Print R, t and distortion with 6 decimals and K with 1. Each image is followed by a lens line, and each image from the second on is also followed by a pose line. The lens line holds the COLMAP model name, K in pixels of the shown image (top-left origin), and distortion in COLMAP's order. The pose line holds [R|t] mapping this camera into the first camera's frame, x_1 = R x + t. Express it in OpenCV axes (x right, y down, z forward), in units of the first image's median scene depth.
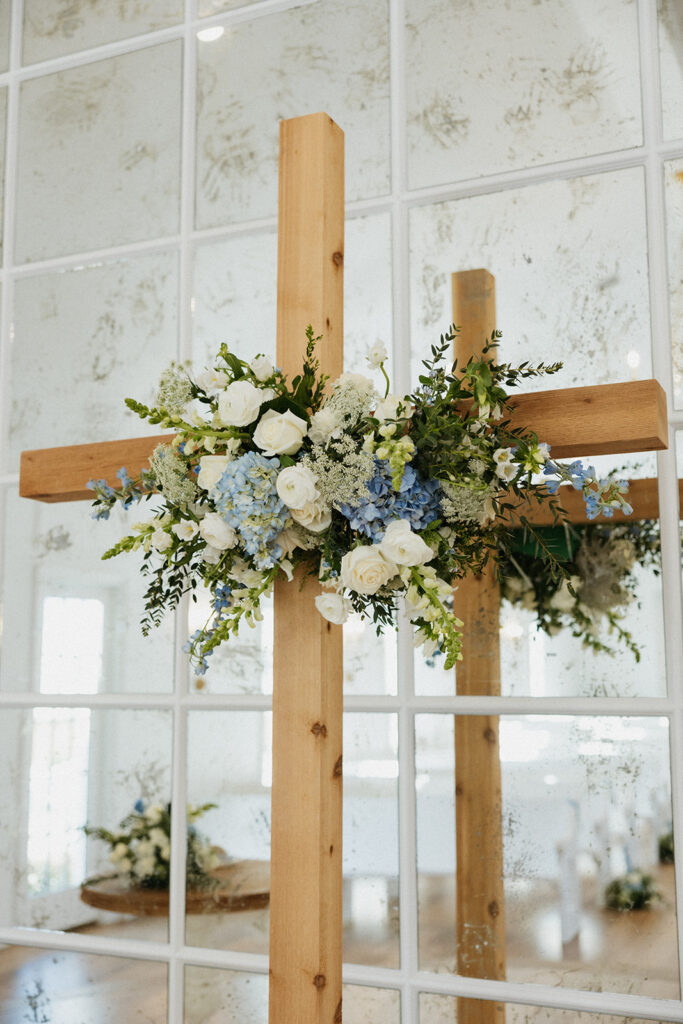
lens RADIAL K [[1135.1, 0, 340.0], [0, 1135.1, 507.0], [0, 0, 1]] dist [0.009773, 0.000000]
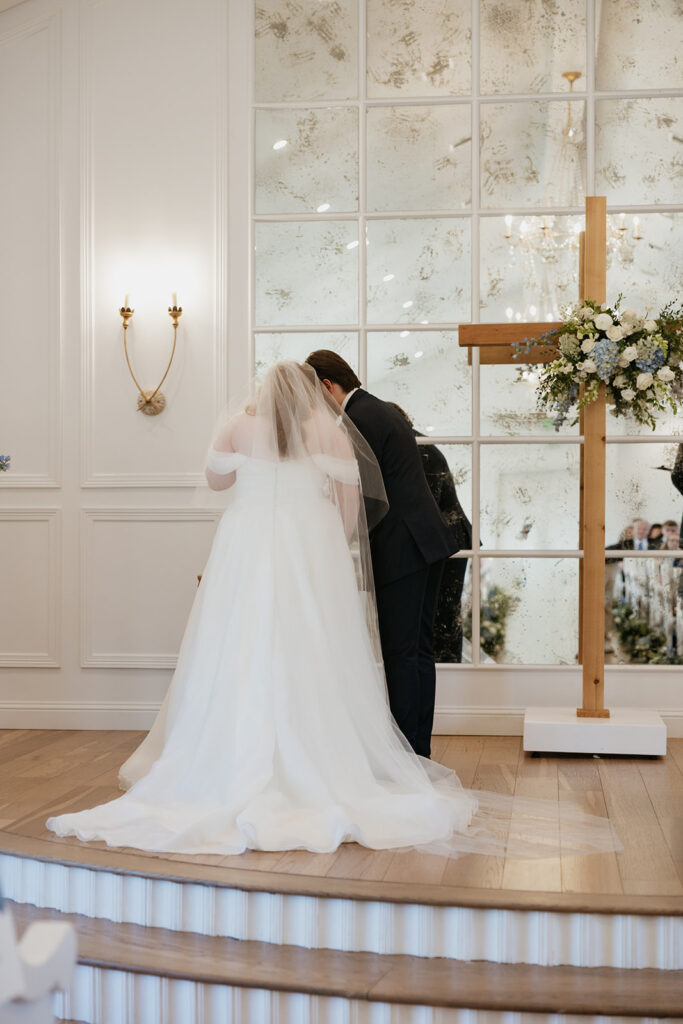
lens RADIAL K [[1655.2, 0, 344.5], [0, 1655.2, 506.5], [0, 0, 1]] dist [0.005388, 0.000000]
pose [[0.960397, 0.009690, 0.278465, -1.172763], [-0.045843, 0.991271, 0.123616, -0.072669], [-0.274837, -0.131486, 0.952458, -1.797544]]
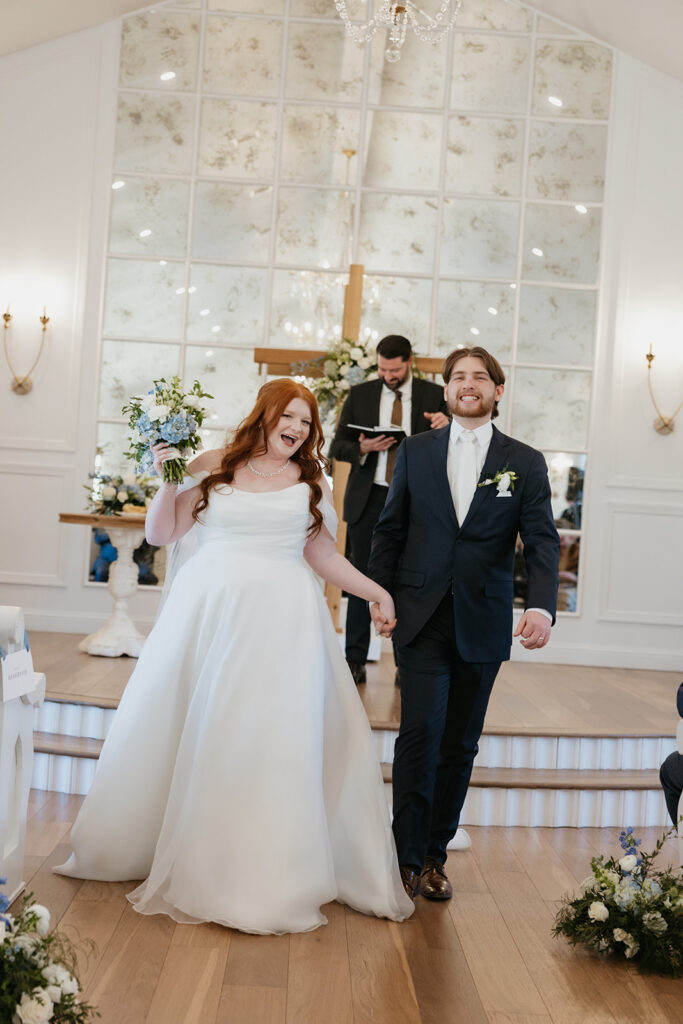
lens RADIAL K [[1454.4, 0, 338.1], [0, 1454.4, 505.9], [0, 0, 1]] dist [0.000509, 0.000000]
pose [[0.908887, 0.065210, 0.411912, -1.414814], [-0.127270, 0.983954, 0.125050, -0.124958], [-0.397148, -0.166080, 0.902602, -2.369626]]
